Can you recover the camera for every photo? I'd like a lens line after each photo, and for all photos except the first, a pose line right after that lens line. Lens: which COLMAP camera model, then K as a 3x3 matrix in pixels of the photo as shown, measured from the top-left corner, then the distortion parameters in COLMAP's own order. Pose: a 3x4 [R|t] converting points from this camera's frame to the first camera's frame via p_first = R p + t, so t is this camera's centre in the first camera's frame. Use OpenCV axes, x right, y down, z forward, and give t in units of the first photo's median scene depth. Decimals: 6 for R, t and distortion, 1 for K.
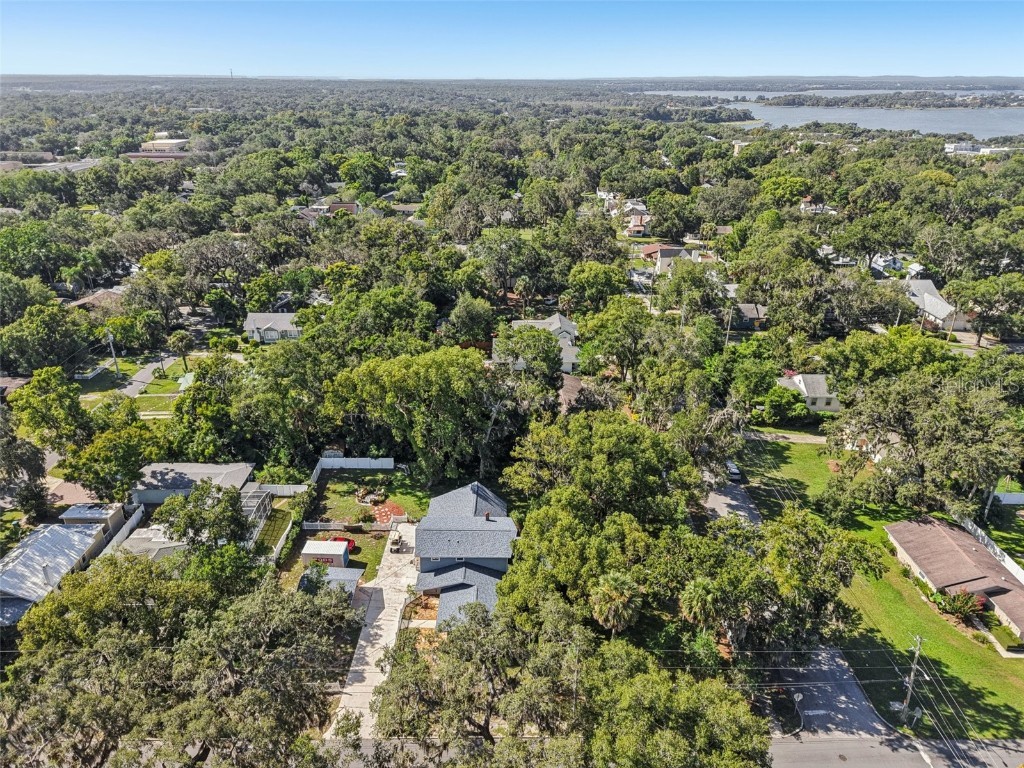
lens RADIAL K [[682.8, 0, 512.0], [0, 682.8, 384.0], [0, 0, 1]] dist [0.009880, -0.004434]
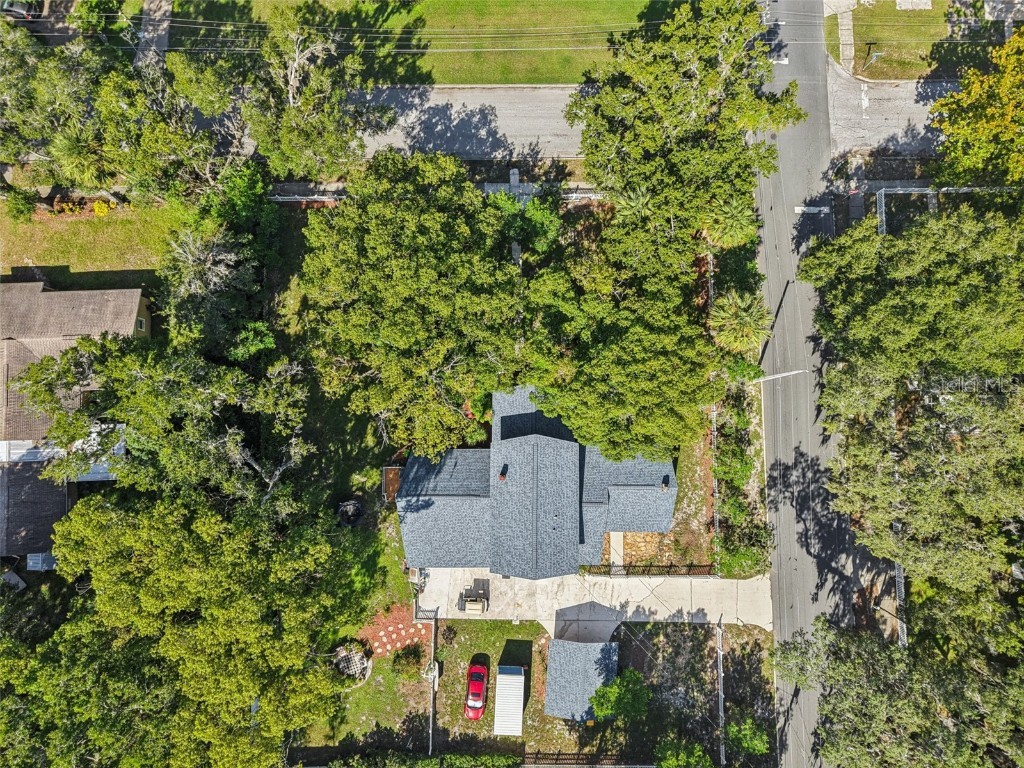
lens RADIAL K [[690.5, 0, 512.0], [0, 690.5, 384.0], [0, 0, 1]] dist [0.020019, -0.002246]
pose [[0.001491, -0.996860, 0.079167, 0.001873], [0.411910, 0.072751, 0.908316, -0.340368], [-0.911223, 0.031255, 0.410725, 0.532610]]
